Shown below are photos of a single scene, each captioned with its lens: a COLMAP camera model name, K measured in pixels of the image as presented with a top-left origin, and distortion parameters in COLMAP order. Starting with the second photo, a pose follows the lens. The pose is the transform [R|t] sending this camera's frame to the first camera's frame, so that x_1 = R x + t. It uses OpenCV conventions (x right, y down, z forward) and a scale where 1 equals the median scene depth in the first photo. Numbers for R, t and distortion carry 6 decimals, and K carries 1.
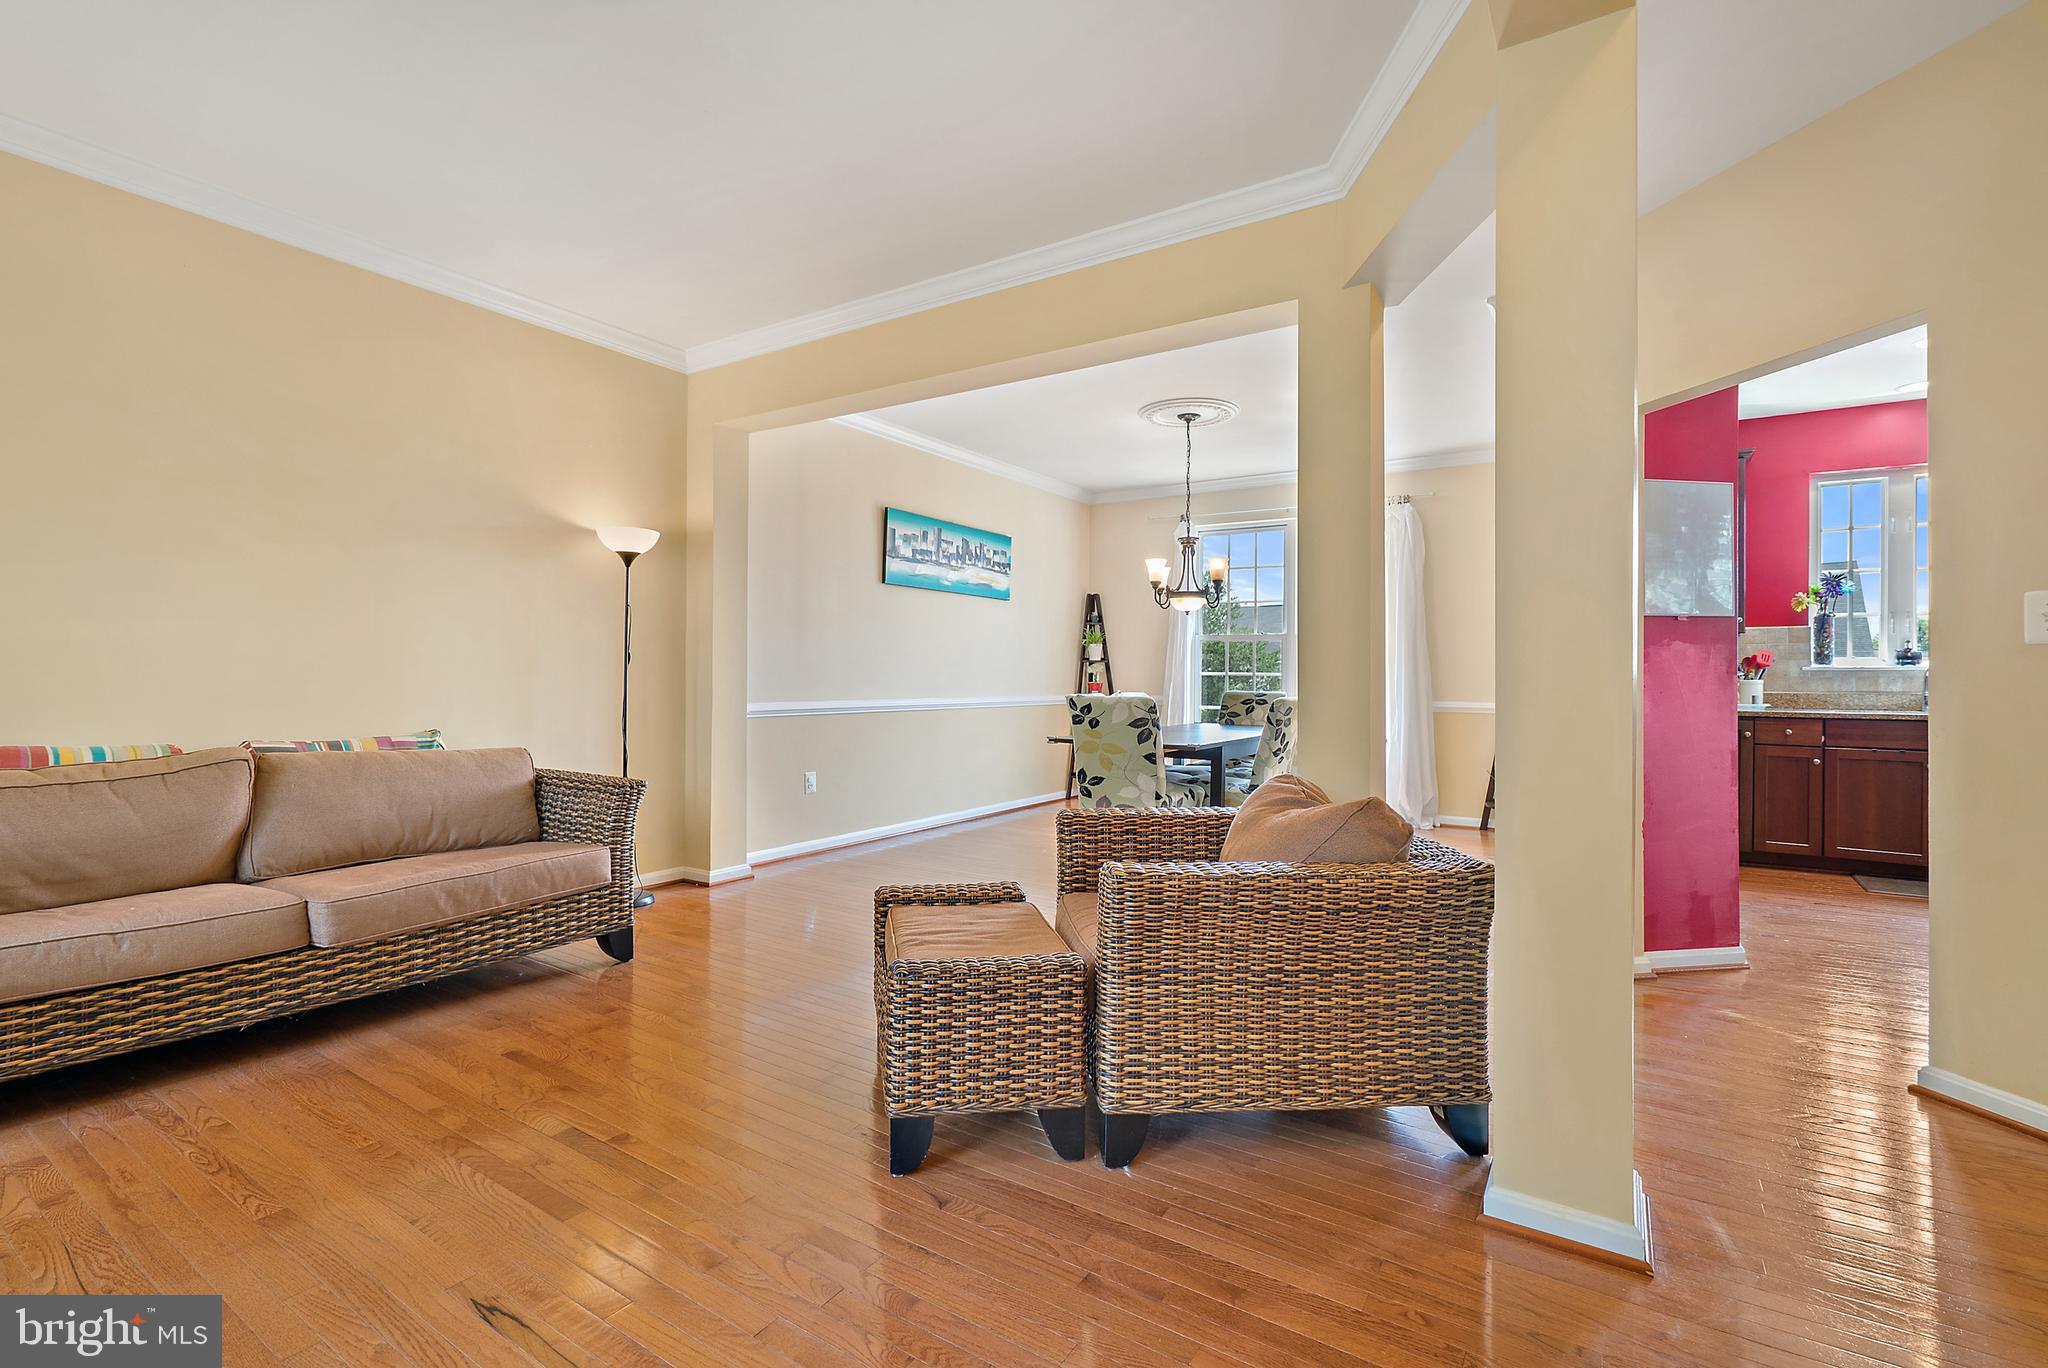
lens RADIAL K [[925.3, 0, 1024.0], [0, 925.3, 684.0], [0, 0, 1]] dist [-0.004550, -0.000262]
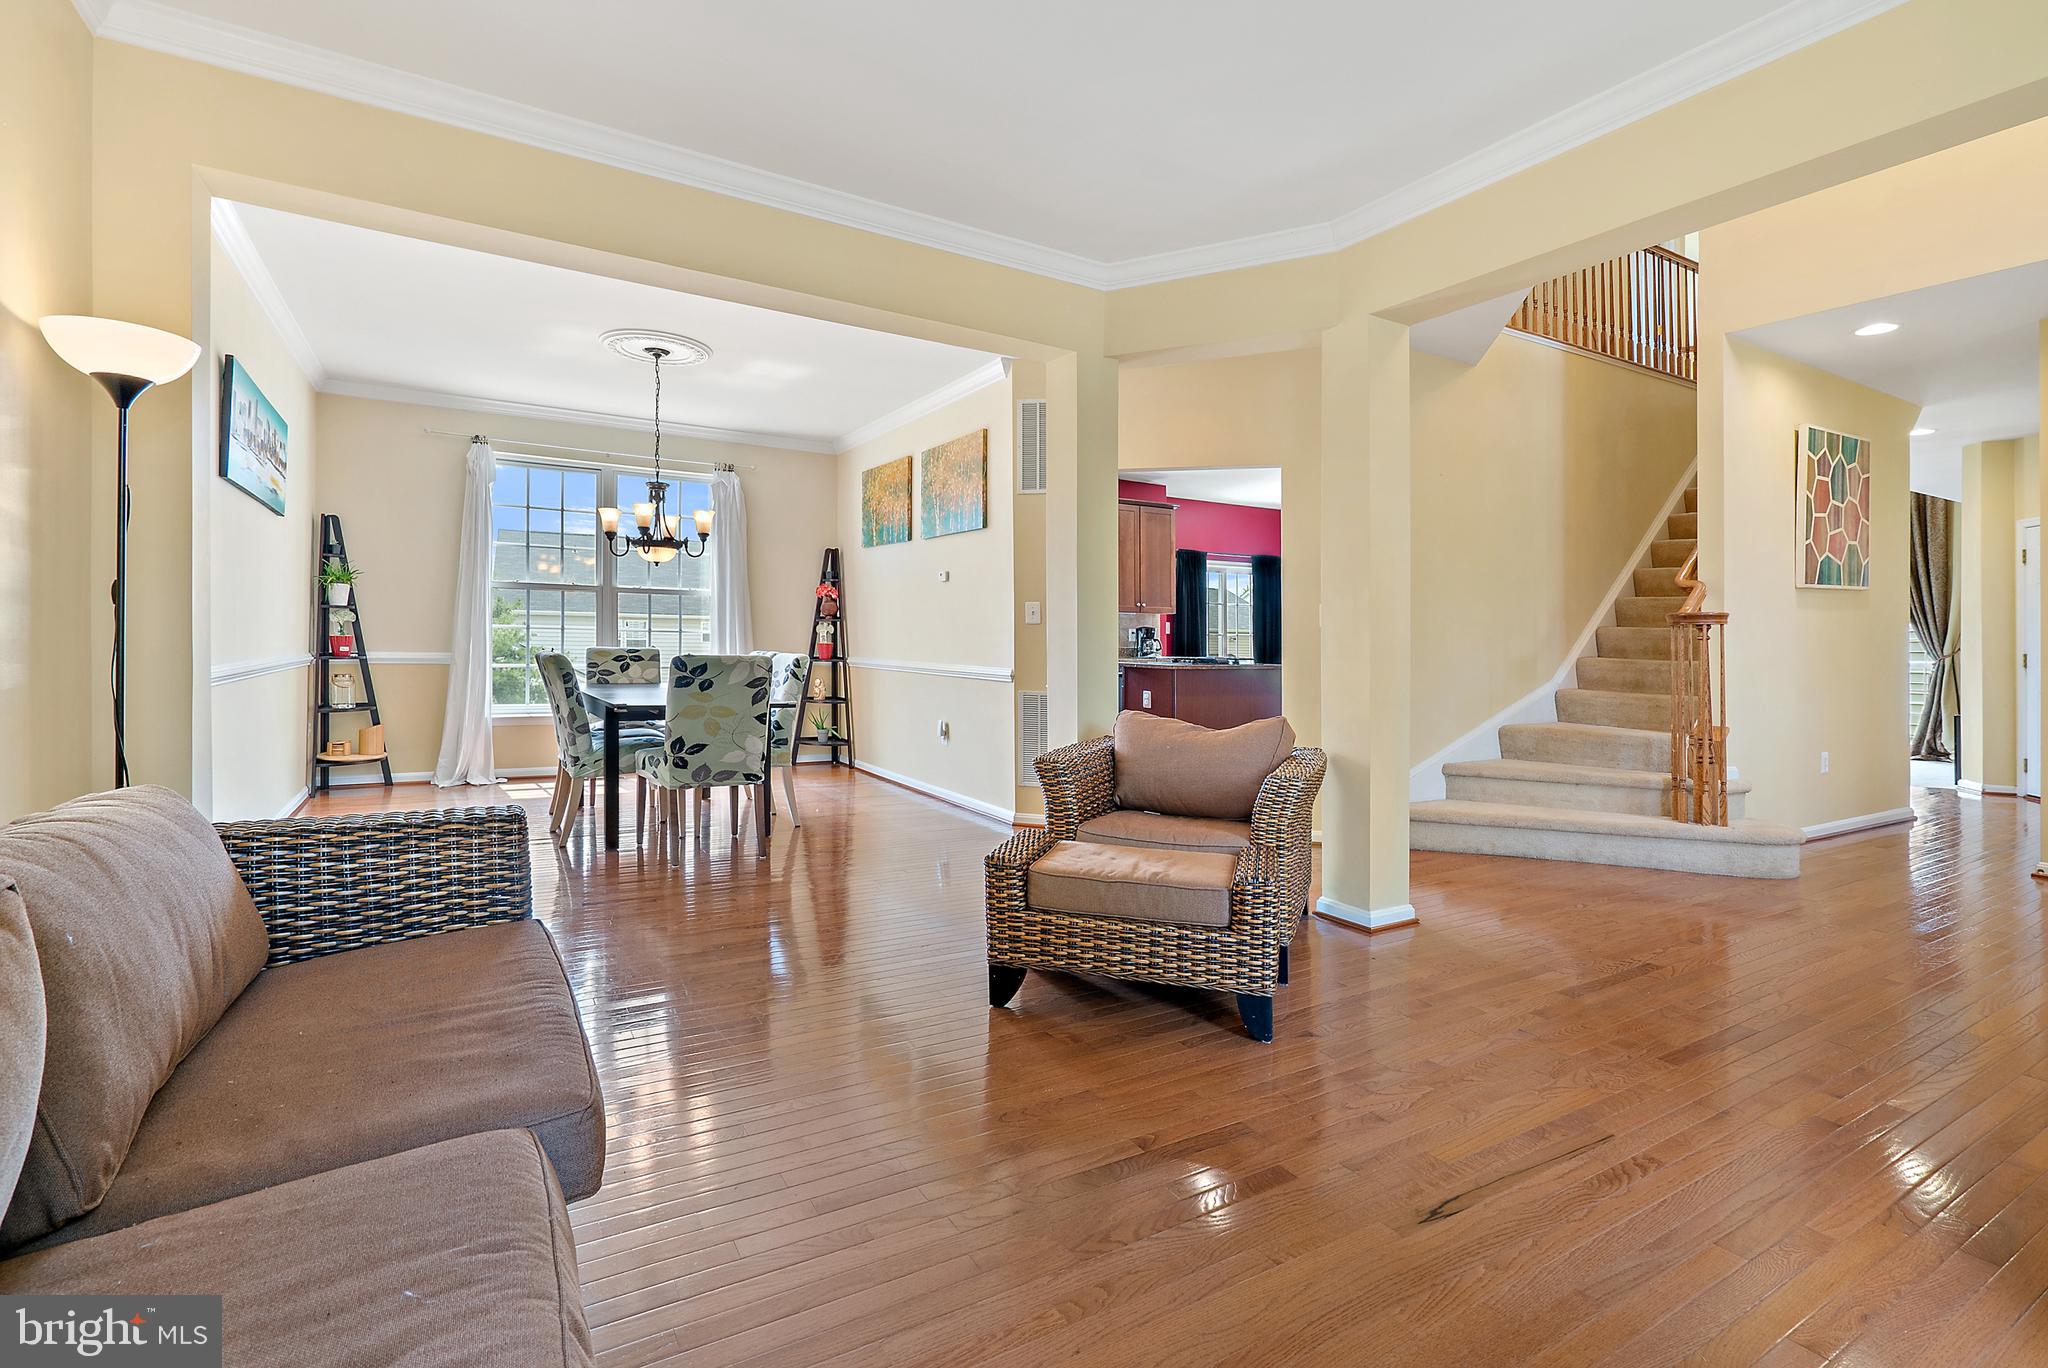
lens RADIAL K [[929.0, 0, 1012.3], [0, 929.0, 649.8], [0, 0, 1]] dist [-0.000523, 0.000183]
pose [[0.445842, -0.009137, 0.895065, -0.789759], [-0.005302, 0.999903, 0.012848, -0.007521], [-0.895096, -0.010474, 0.445750, 0.420425]]
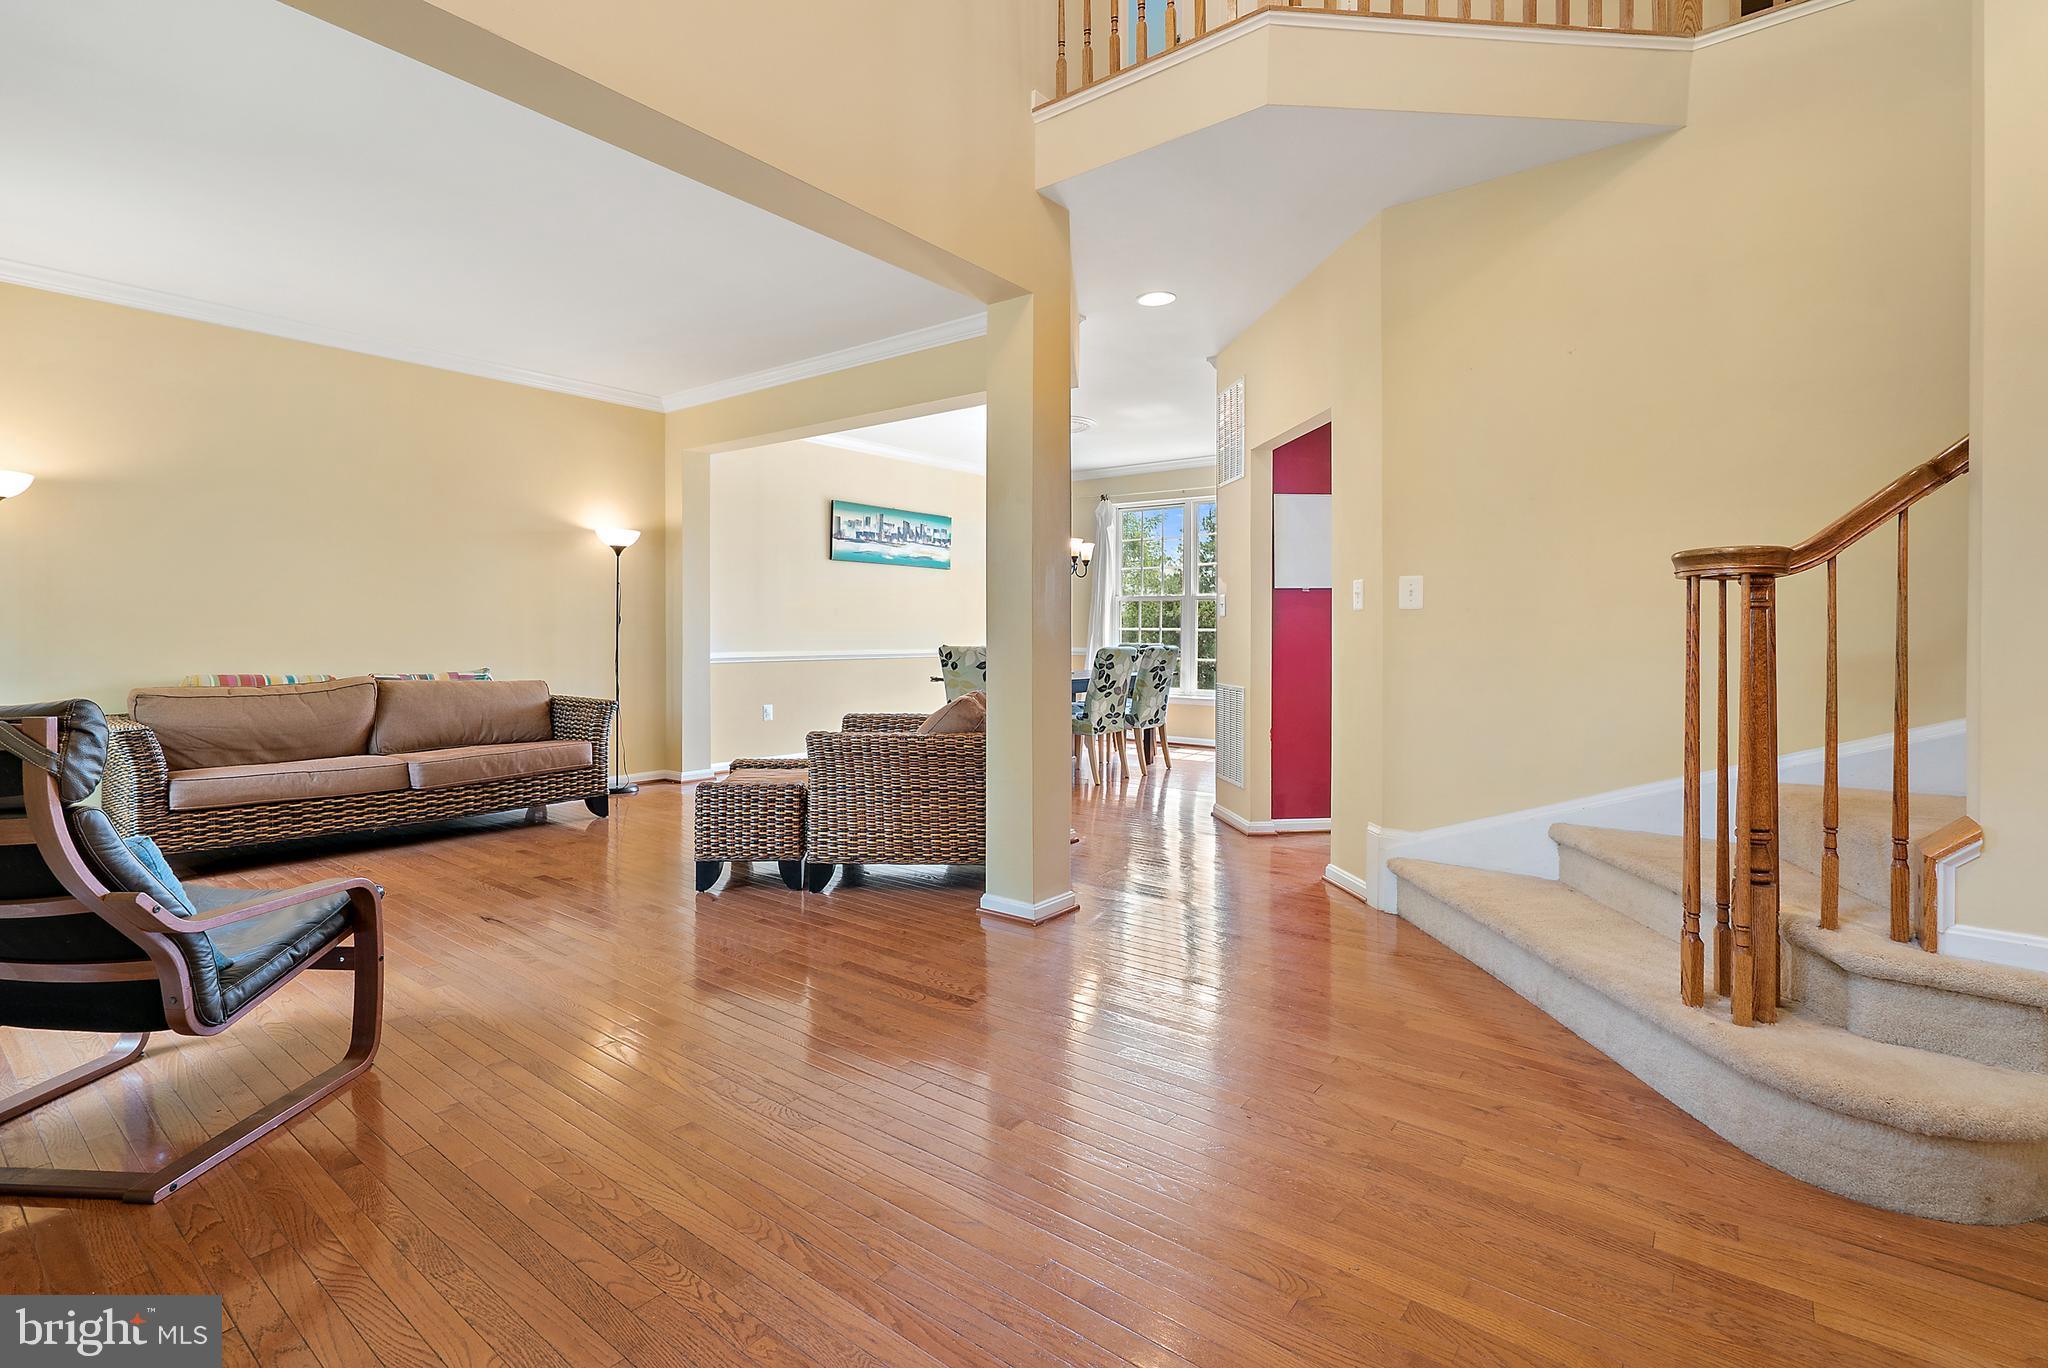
lens RADIAL K [[929.0, 0, 1012.3], [0, 929.0, 649.8], [0, 0, 1]] dist [-0.000523, 0.000183]
pose [[0.996623, -0.002550, -0.082078, 0.353973], [0.003471, 0.999933, 0.011074, 0.004954], [0.082044, -0.011322, 0.996564, -0.457380]]
